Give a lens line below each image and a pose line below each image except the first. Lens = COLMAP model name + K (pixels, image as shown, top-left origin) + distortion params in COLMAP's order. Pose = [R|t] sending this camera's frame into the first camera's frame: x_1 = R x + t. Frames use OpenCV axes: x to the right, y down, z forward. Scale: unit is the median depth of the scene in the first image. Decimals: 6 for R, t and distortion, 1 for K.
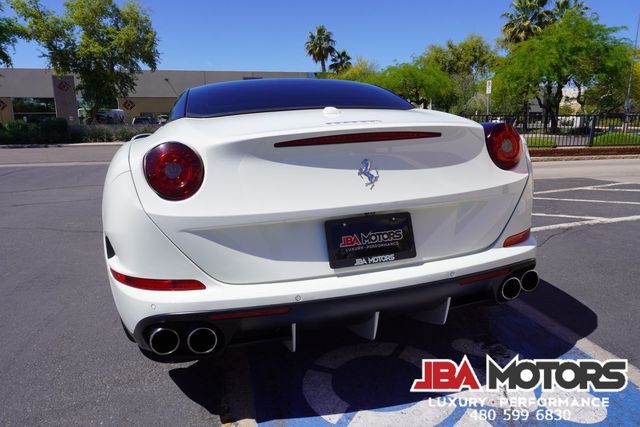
lens RADIAL K [[426.1, 0, 320.0], [0, 426.1, 208.8], [0, 0, 1]] dist [-0.045536, 0.029582]
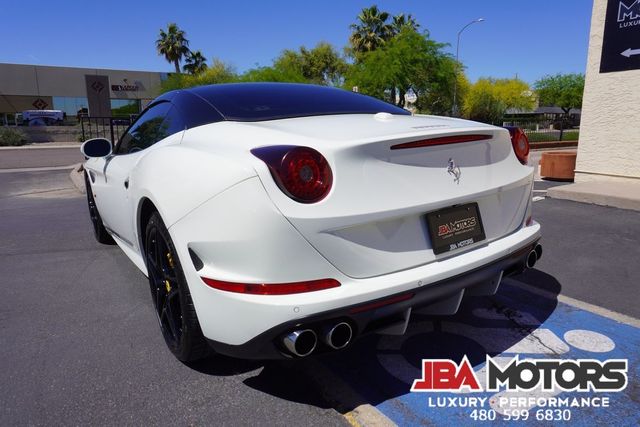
lens RADIAL K [[426.1, 0, 319.8], [0, 426.1, 209.7], [0, 0, 1]] dist [-0.045536, 0.029582]
pose [[0.944387, -0.061880, 0.322961, -0.024956], [0.063148, 0.997983, 0.006562, -0.000316], [-0.322716, 0.014197, 0.946389, 0.000826]]
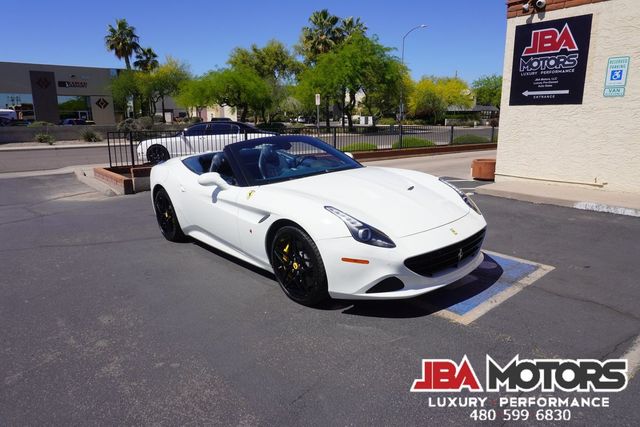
lens RADIAL K [[426.1, 0, 320.6], [0, 426.1, 211.1], [0, 0, 1]] dist [-0.045536, 0.029582]
pose [[0.896702, -0.089021, 0.433590, -0.066147], [0.083383, 0.996002, 0.032048, -0.003106], [-0.434710, 0.007417, 0.900540, -0.044486]]
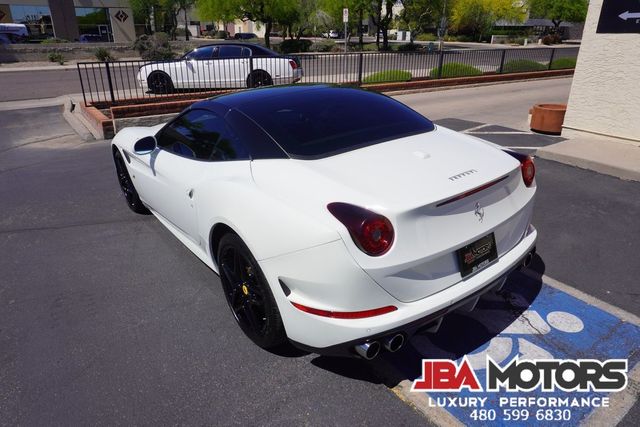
lens RADIAL K [[426.1, 0, 320.3], [0, 426.1, 210.0], [0, 0, 1]] dist [-0.045536, 0.029582]
pose [[0.928216, -0.136045, 0.346274, -0.037341], [0.065053, 0.975754, 0.208977, -0.017802], [-0.366309, -0.171450, 0.914561, -0.006354]]
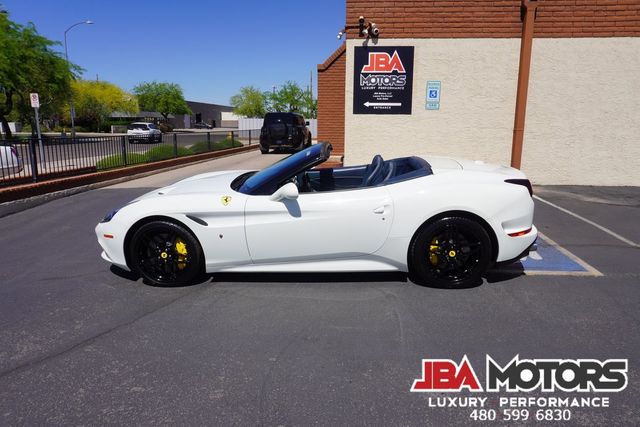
lens RADIAL K [[426.1, 0, 320.2], [0, 426.1, 212.4], [0, 0, 1]] dist [-0.045536, 0.029582]
pose [[0.316653, -0.180420, 0.931225, -0.136526], [0.179296, 0.975431, 0.128017, -0.021796], [-0.931442, 0.126428, 0.341222, 0.052512]]
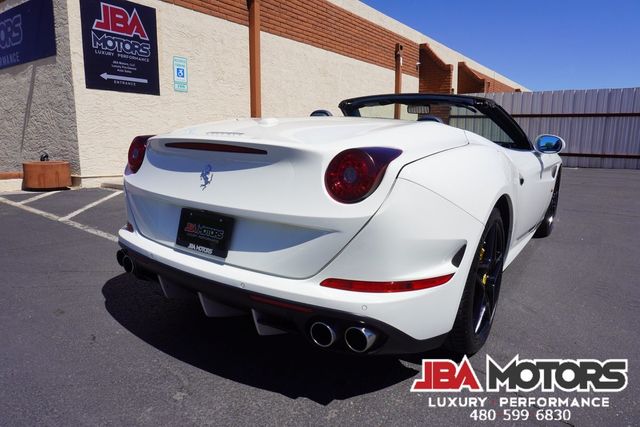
lens RADIAL K [[426.1, 0, 319.6], [0, 426.1, 213.2], [0, 0, 1]] dist [-0.045536, 0.029582]
pose [[-0.653442, -0.115629, 0.748093, -0.075796], [0.155016, 0.946881, 0.281757, -0.028793], [-0.740935, 0.300078, -0.600807, 0.166553]]
